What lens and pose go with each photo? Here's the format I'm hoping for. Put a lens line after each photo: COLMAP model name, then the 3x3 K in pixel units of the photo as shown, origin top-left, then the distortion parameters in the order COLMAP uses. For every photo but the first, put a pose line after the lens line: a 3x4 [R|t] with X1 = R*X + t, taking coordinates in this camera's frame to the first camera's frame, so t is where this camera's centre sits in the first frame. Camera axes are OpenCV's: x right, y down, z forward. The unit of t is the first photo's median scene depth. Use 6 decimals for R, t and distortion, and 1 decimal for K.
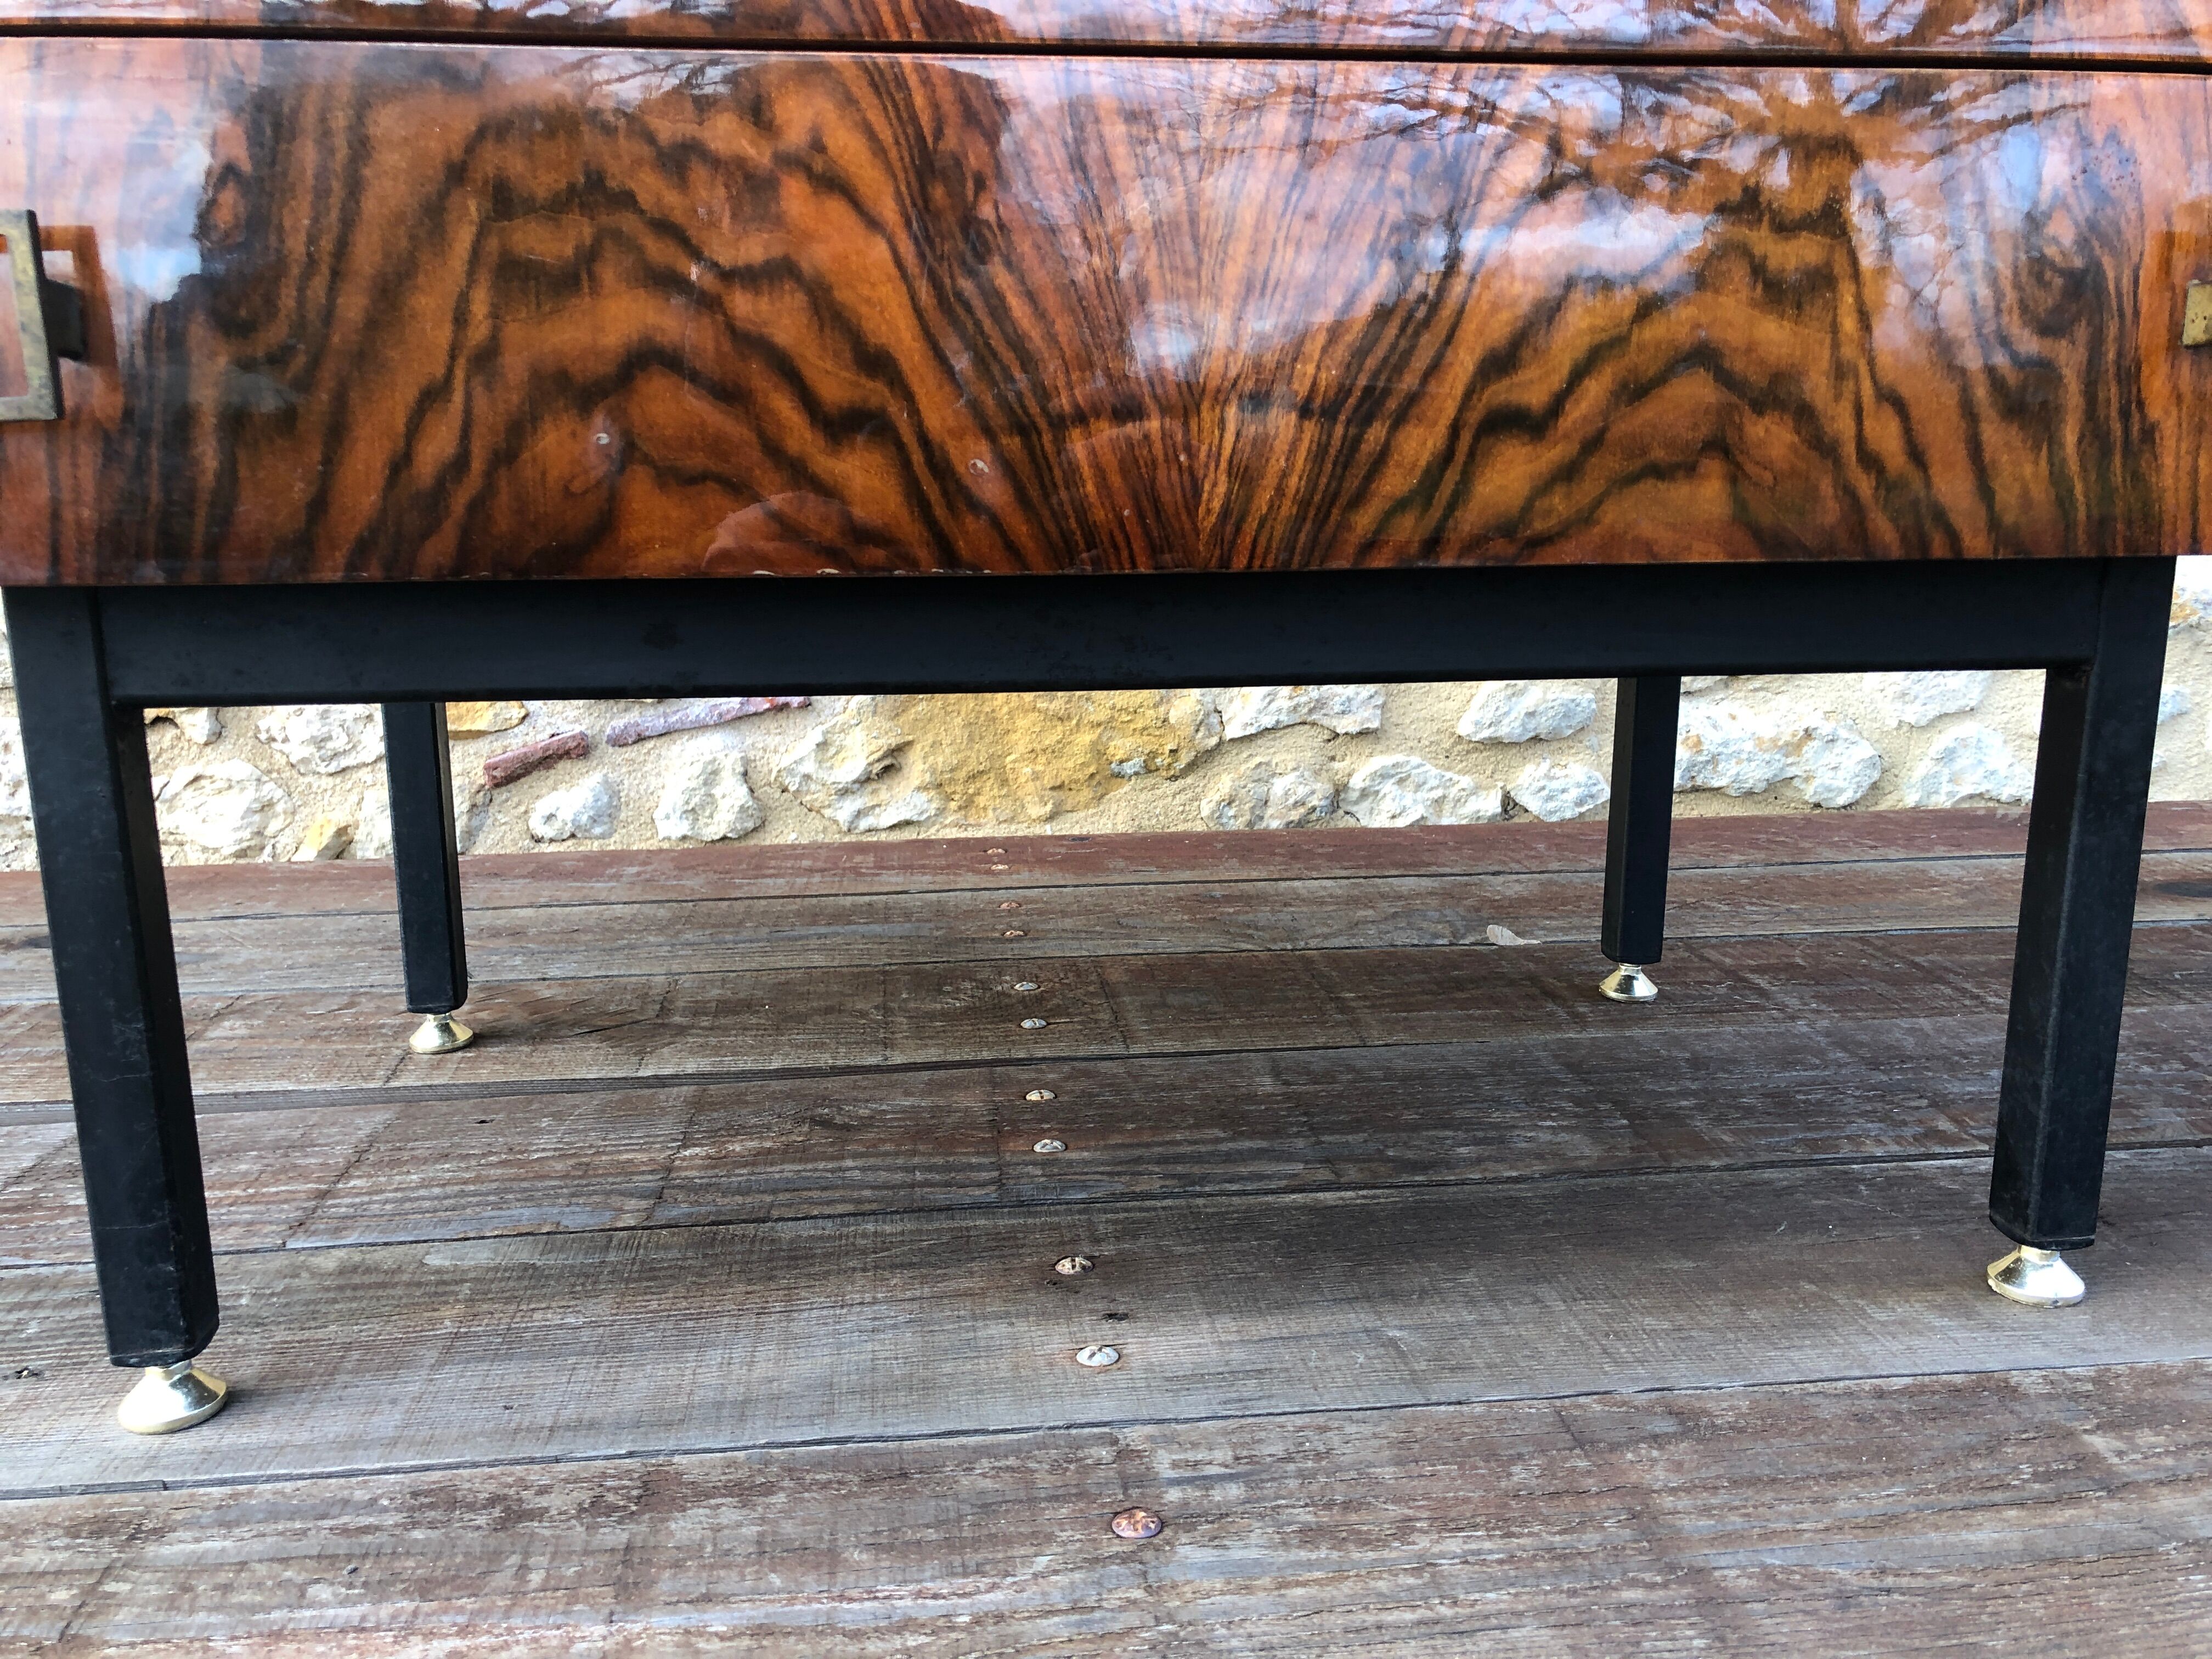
lens RADIAL K [[1830.4, 0, 1093.6], [0, 1830.4, 766.2], [0, 0, 1]] dist [0.035255, -0.023705]
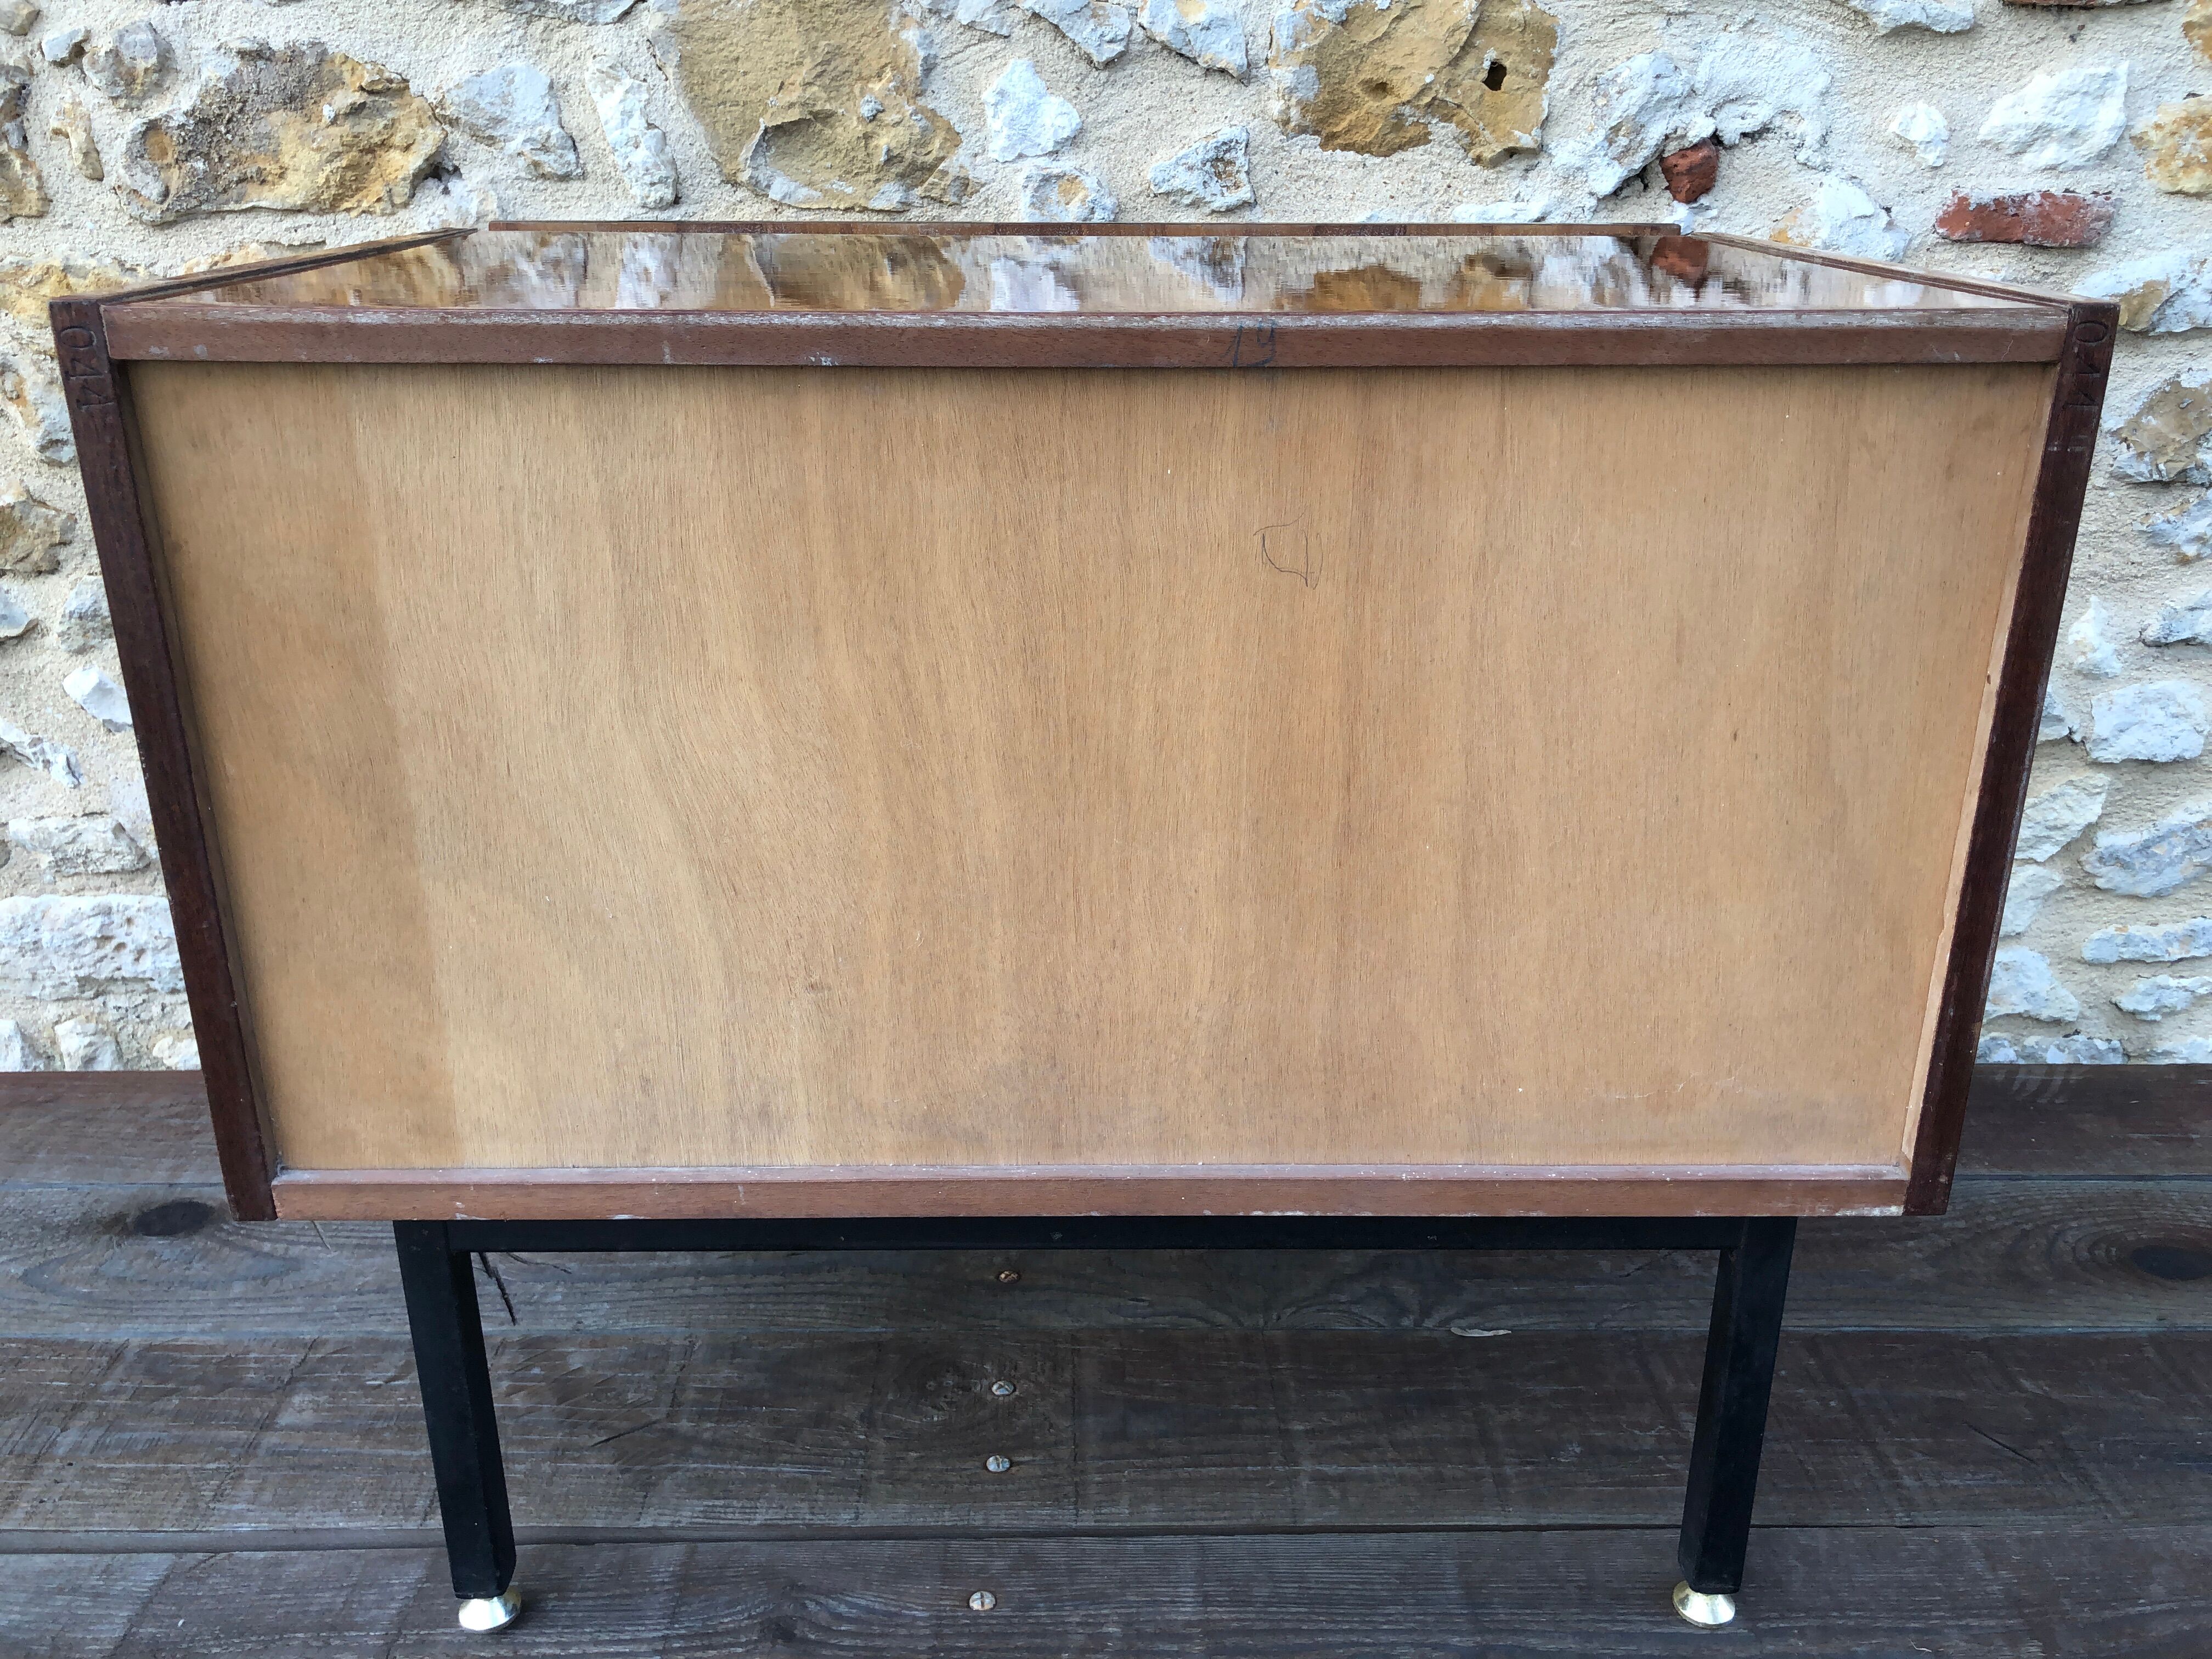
lens RADIAL K [[1830.4, 0, 1098.4], [0, 1830.4, 810.2], [0, 0, 1]] dist [0.035255, -0.023705]
pose [[0.996033, 0.044535, -0.077042, 0.119644], [-0.028598, 0.980028, 0.196791, -0.584532], [0.084268, -0.193807, 0.977414, 0.001423]]
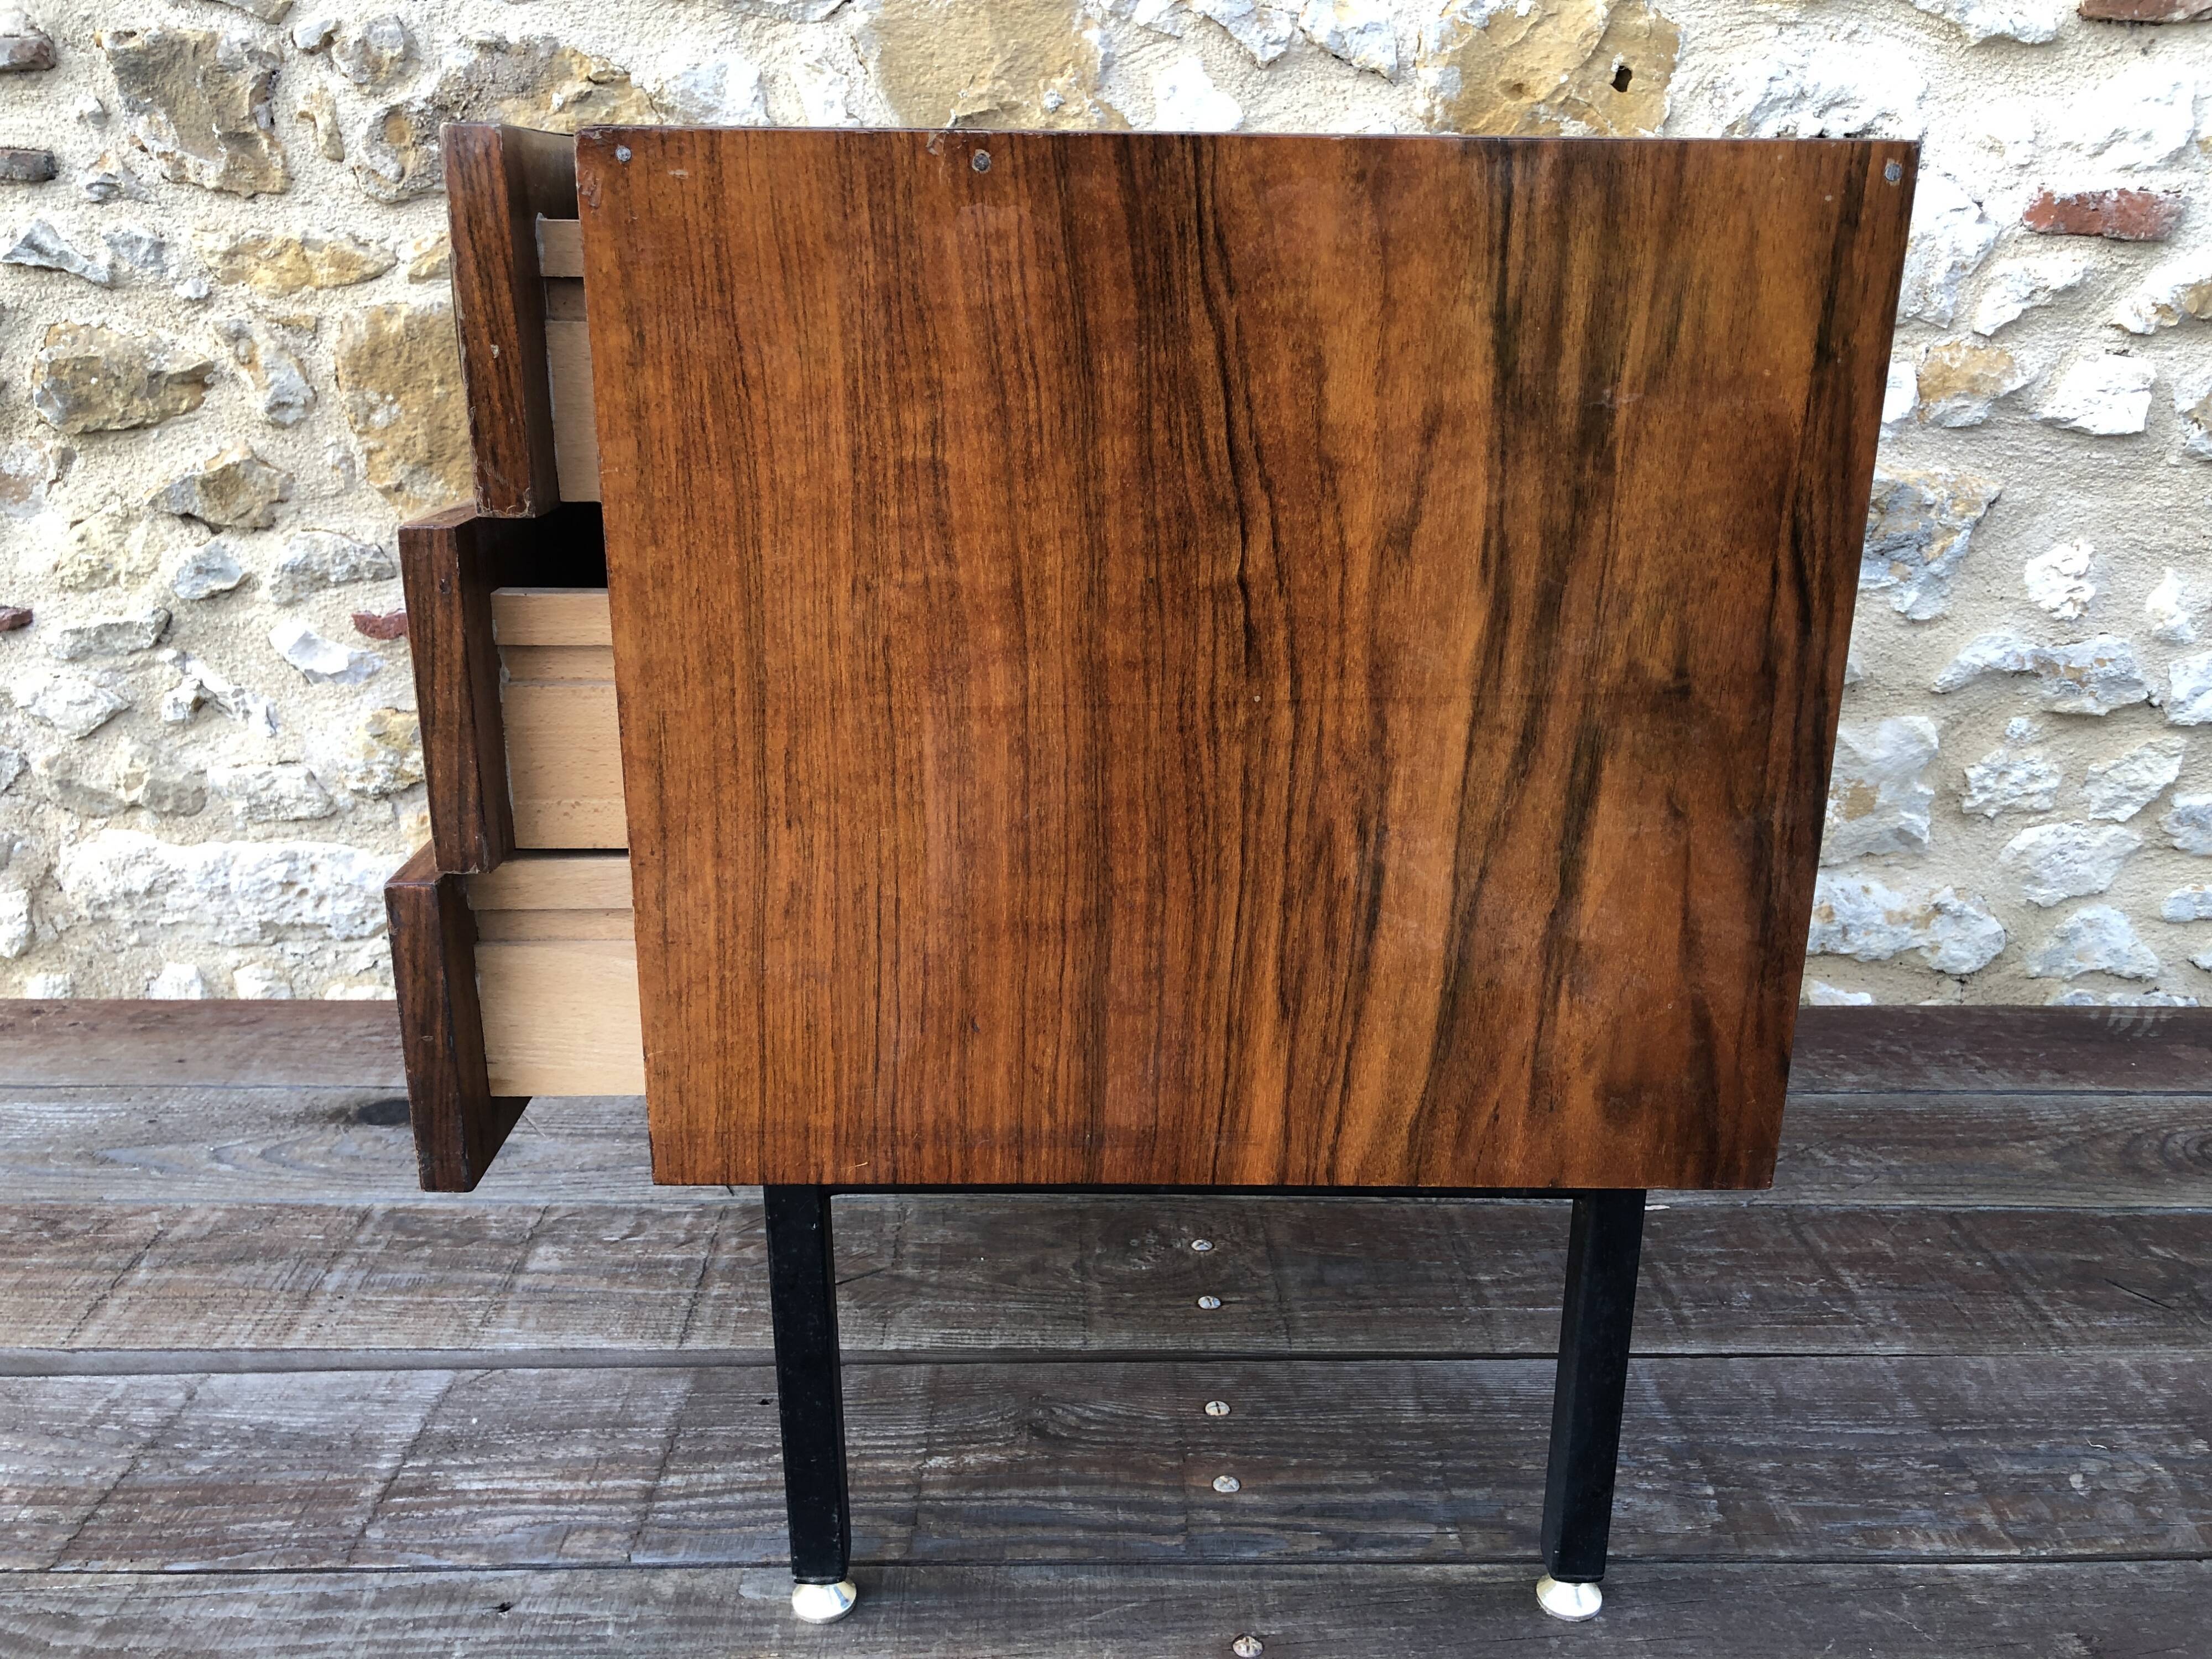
lens RADIAL K [[1830.4, 0, 1102.0], [0, 1830.4, 816.0], [0, 0, 1]] dist [0.035255, -0.023705]
pose [[0.996585, 0.046640, -0.068135, -0.045488], [-0.037116, 0.990164, 0.134901, -0.411174], [0.073756, -0.131911, 0.988514, -0.163665]]
